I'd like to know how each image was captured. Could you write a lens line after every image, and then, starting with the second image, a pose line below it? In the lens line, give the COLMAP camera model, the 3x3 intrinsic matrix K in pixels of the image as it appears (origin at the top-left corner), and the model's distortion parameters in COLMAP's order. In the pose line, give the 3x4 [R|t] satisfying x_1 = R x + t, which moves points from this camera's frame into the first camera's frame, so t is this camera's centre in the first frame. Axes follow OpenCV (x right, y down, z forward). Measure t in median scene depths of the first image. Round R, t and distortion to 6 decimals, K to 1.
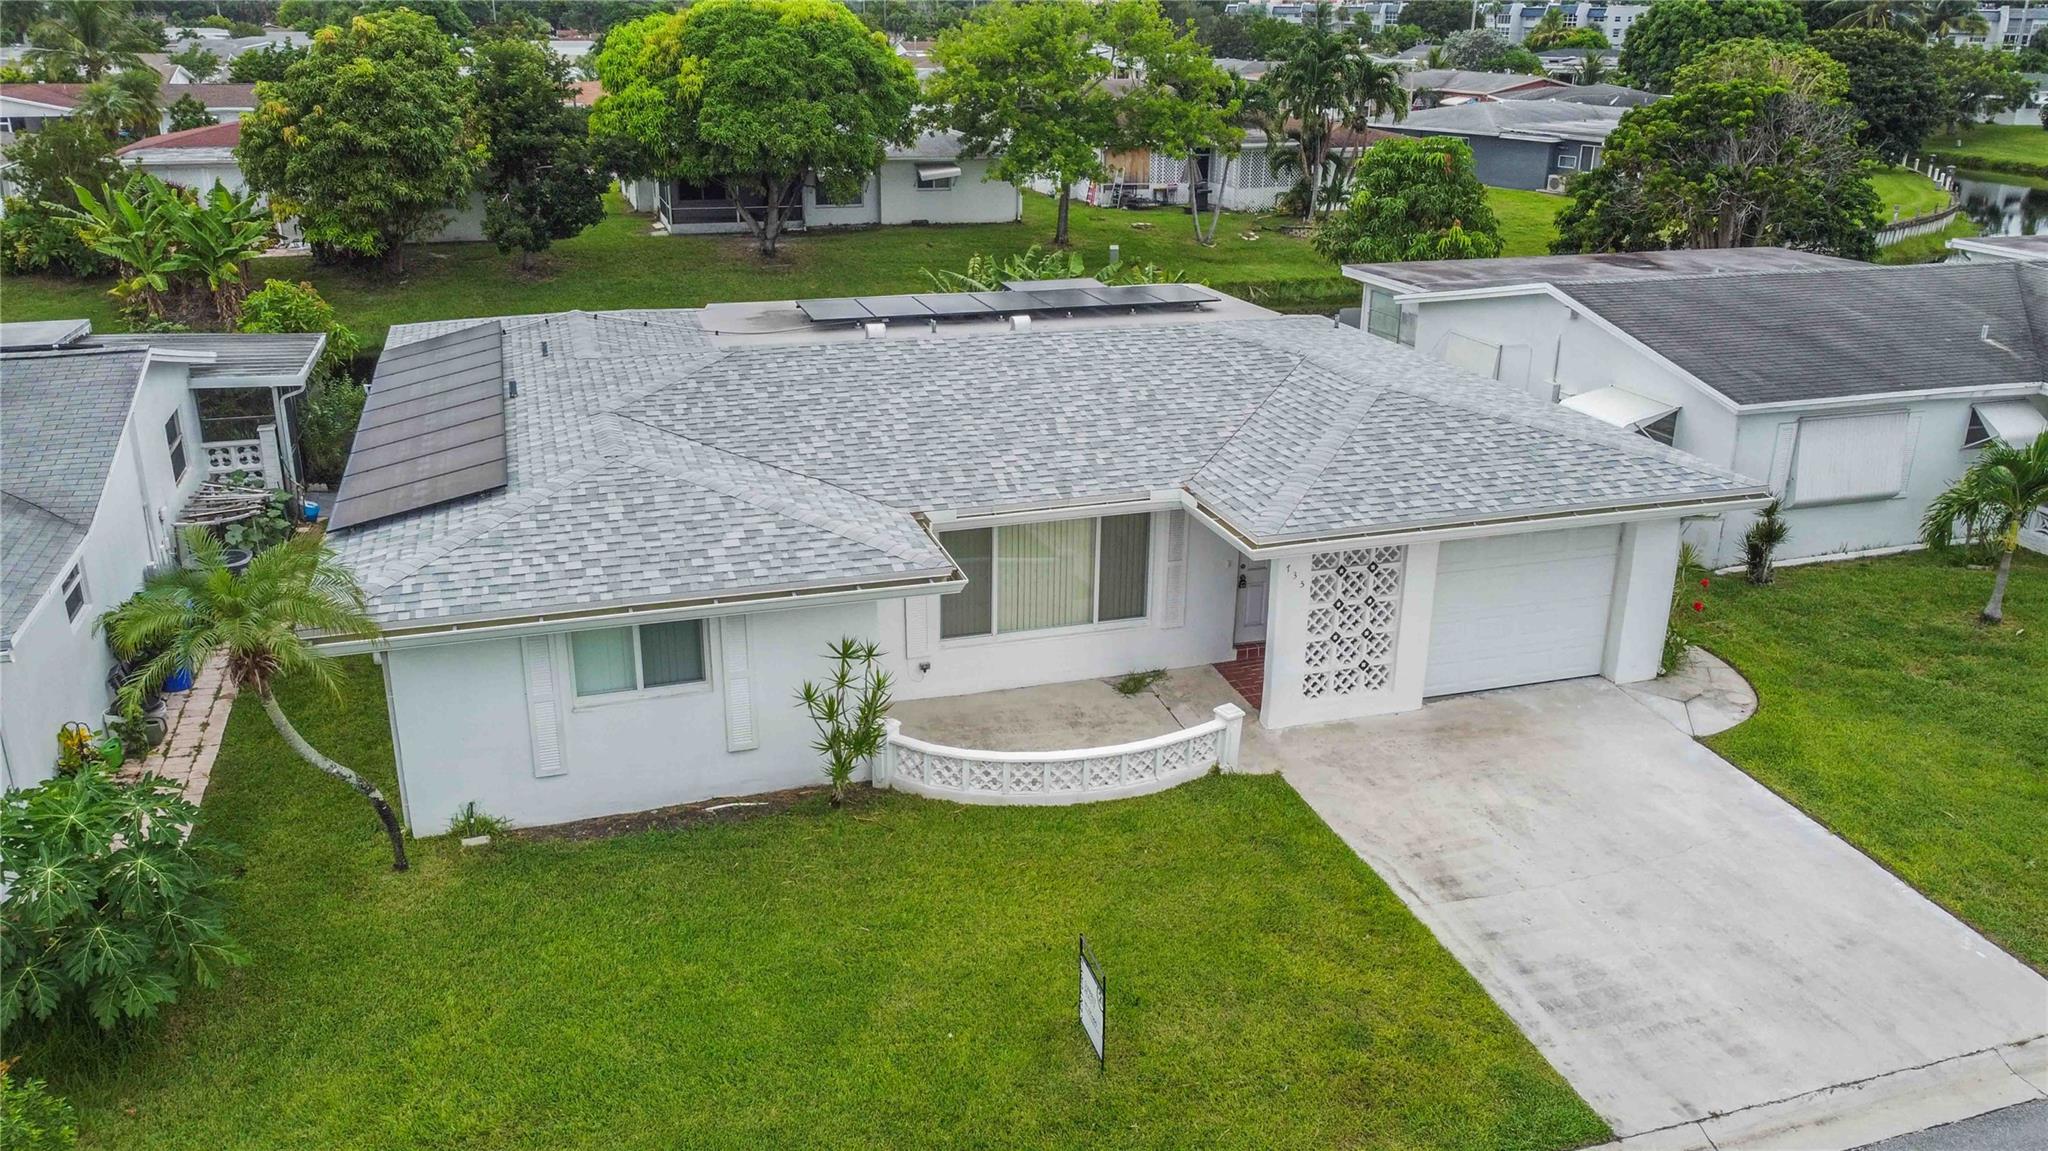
lens RADIAL K [[1549.6, 0, 1022.9], [0, 1549.6, 570.7], [0, 0, 1]] dist [0.008937, -0.017841]
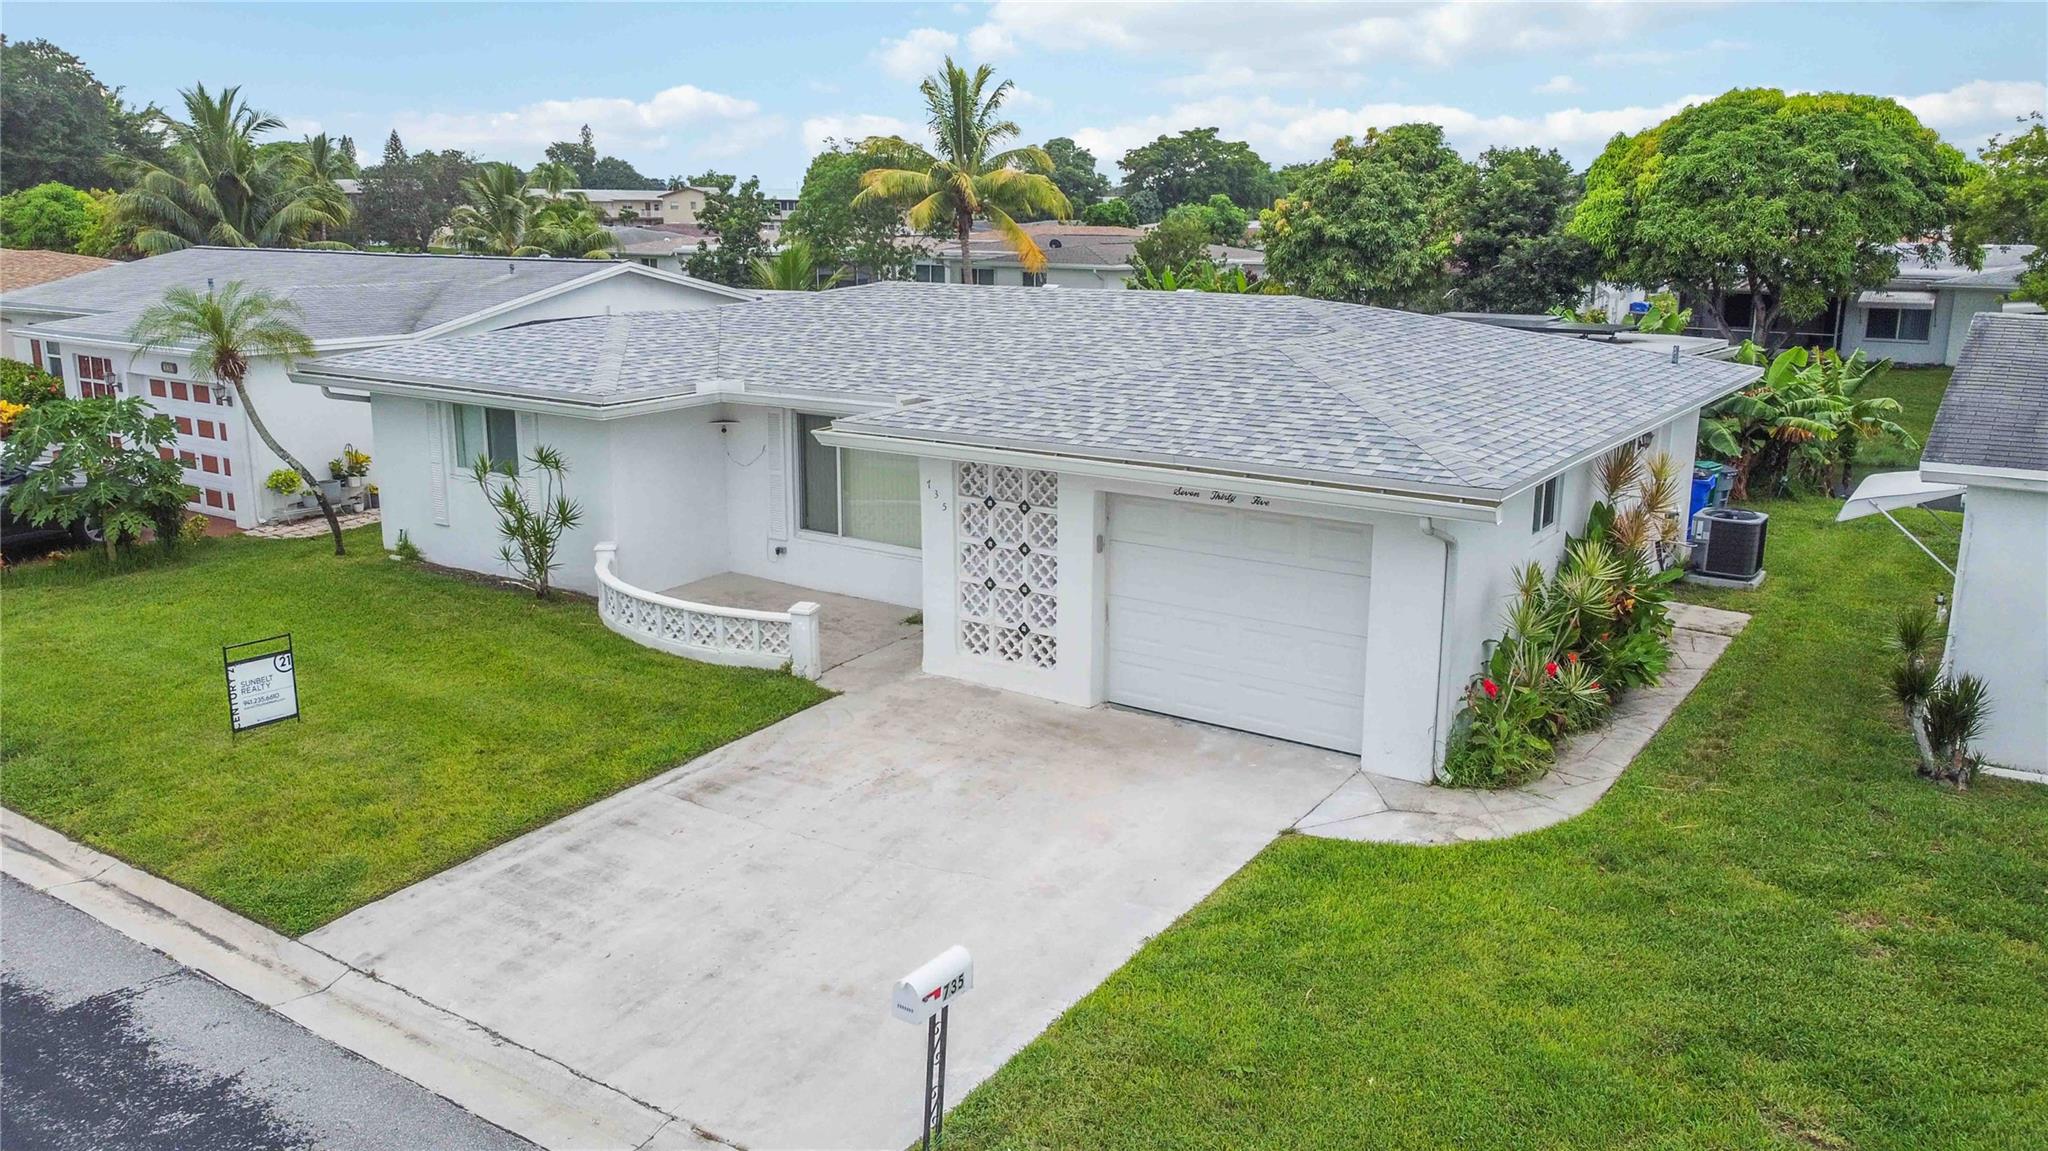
lens RADIAL K [[1549.6, 0, 1022.9], [0, 1549.6, 570.7], [0, 0, 1]] dist [0.008937, -0.017841]
pose [[0.612267, 0.174490, -0.771157, 0.840836], [-0.269074, 0.963110, 0.004290, 0.026315], [0.743457, 0.204871, 0.636631, 0.448290]]
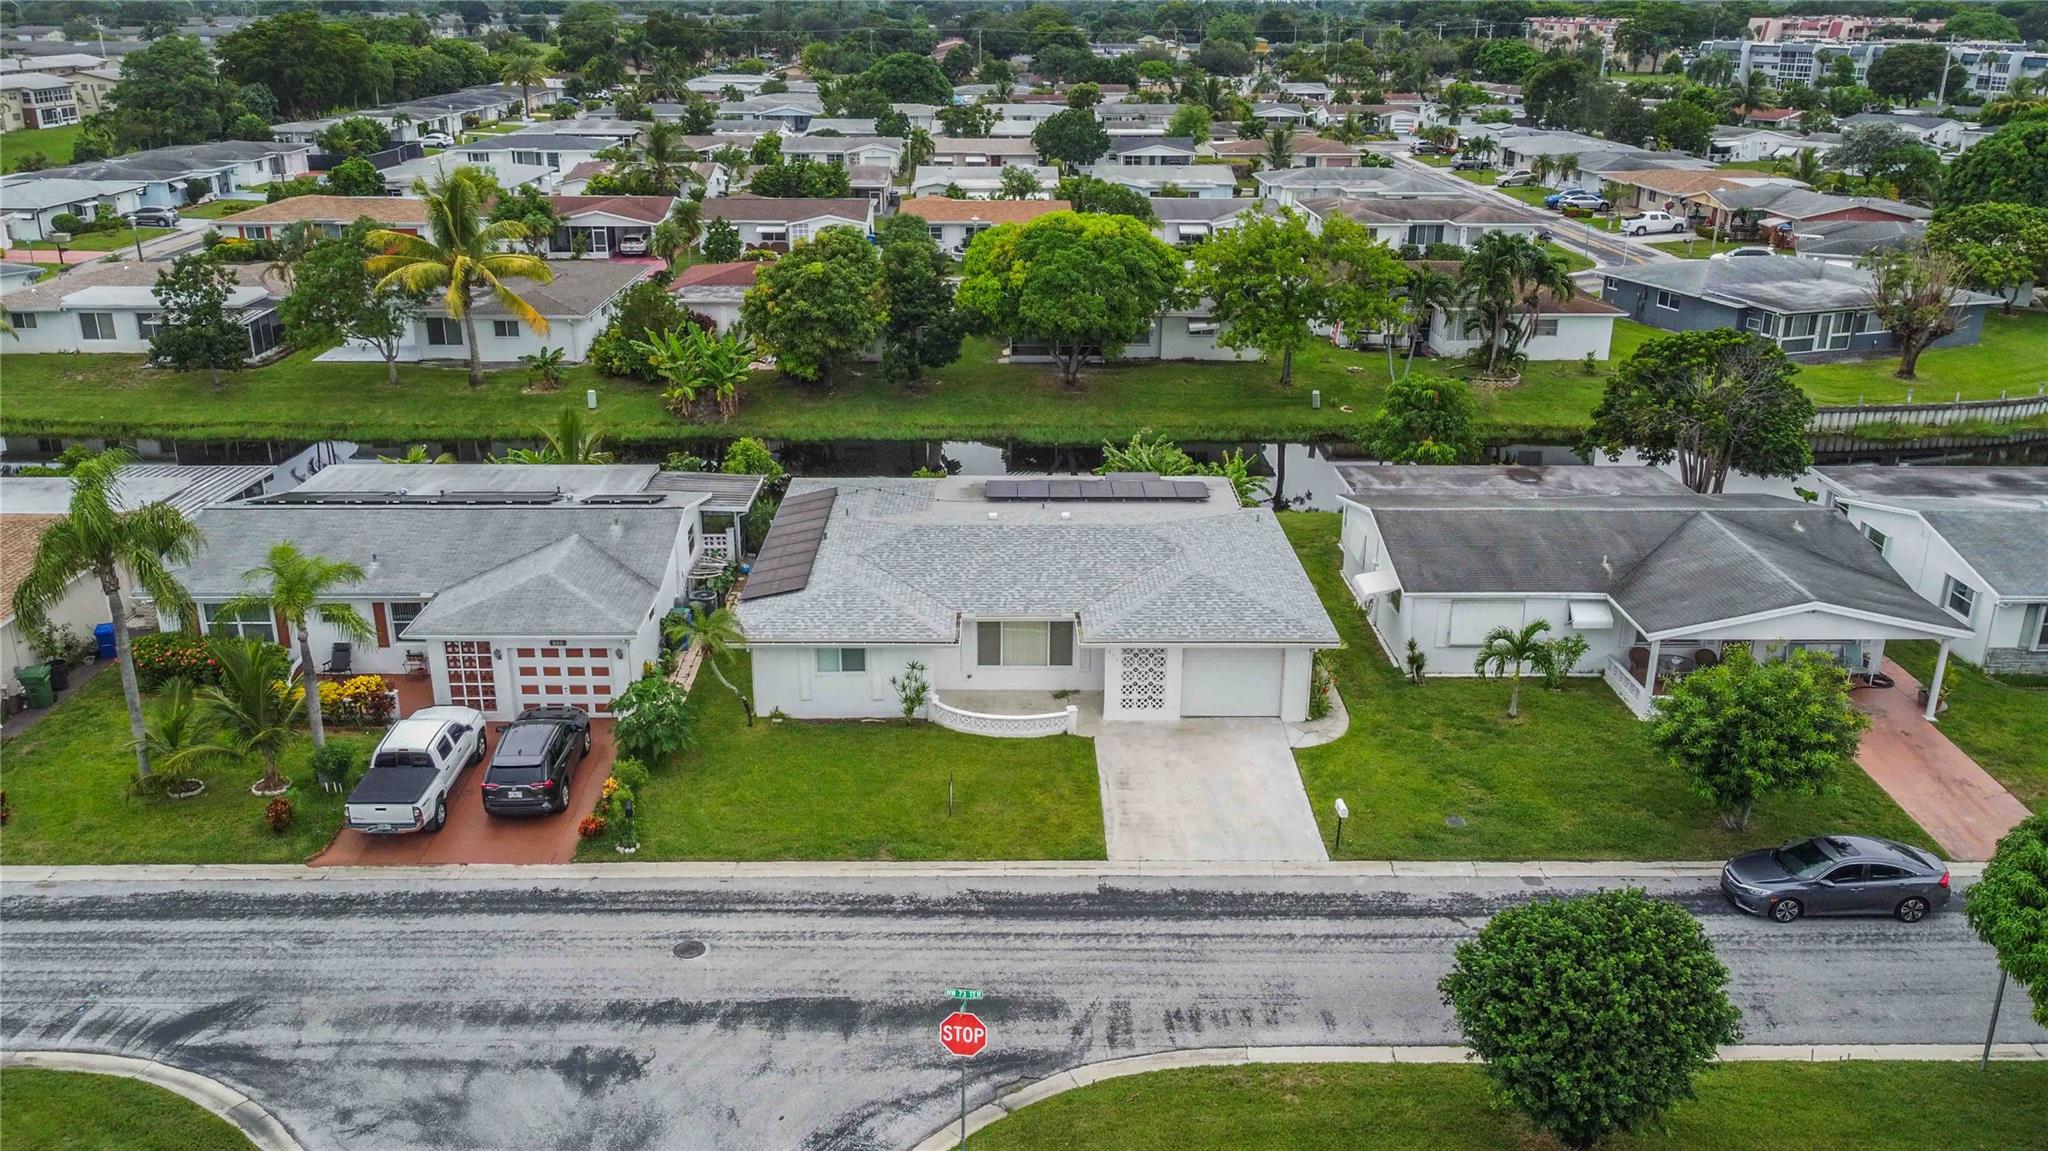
lens RADIAL K [[1583.1, 0, 1023.0], [0, 1583.1, 572.9], [0, 0, 1]] dist [0.006912, -0.012490]
pose [[0.955605, 0.096991, -0.278230, 0.655160], [-0.096974, 0.995190, 0.013861, -0.132309], [0.278236, 0.013735, 0.960415, -1.258748]]
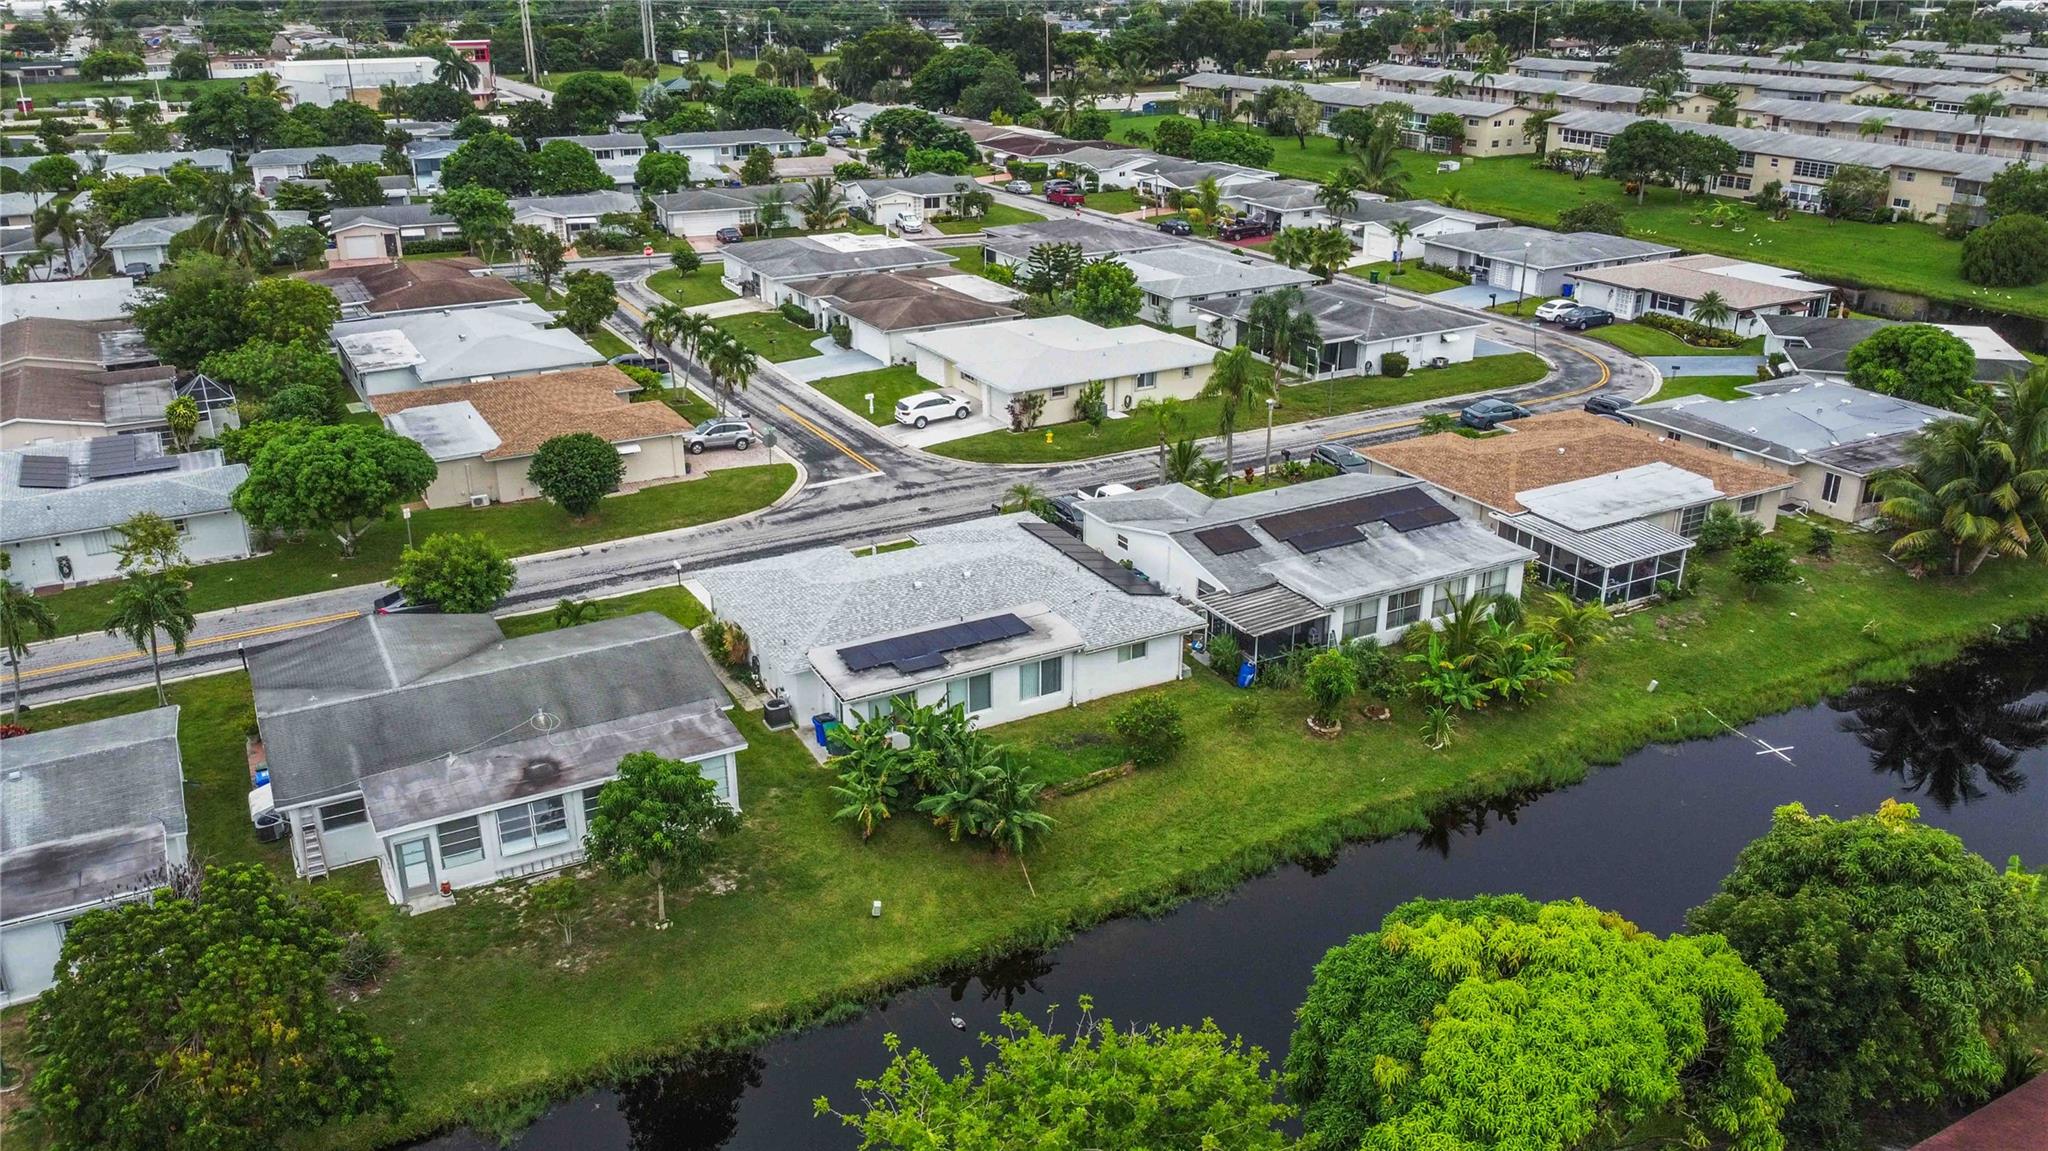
lens RADIAL K [[1549.6, 0, 1022.9], [0, 1549.6, 570.7], [0, 0, 1]] dist [0.008937, -0.017841]
pose [[-0.982552, 0.063009, -0.174992, 0.350672], [-0.069605, 0.747926, 0.660123, -2.391667], [0.172474, 0.660785, -0.730490, 3.631478]]
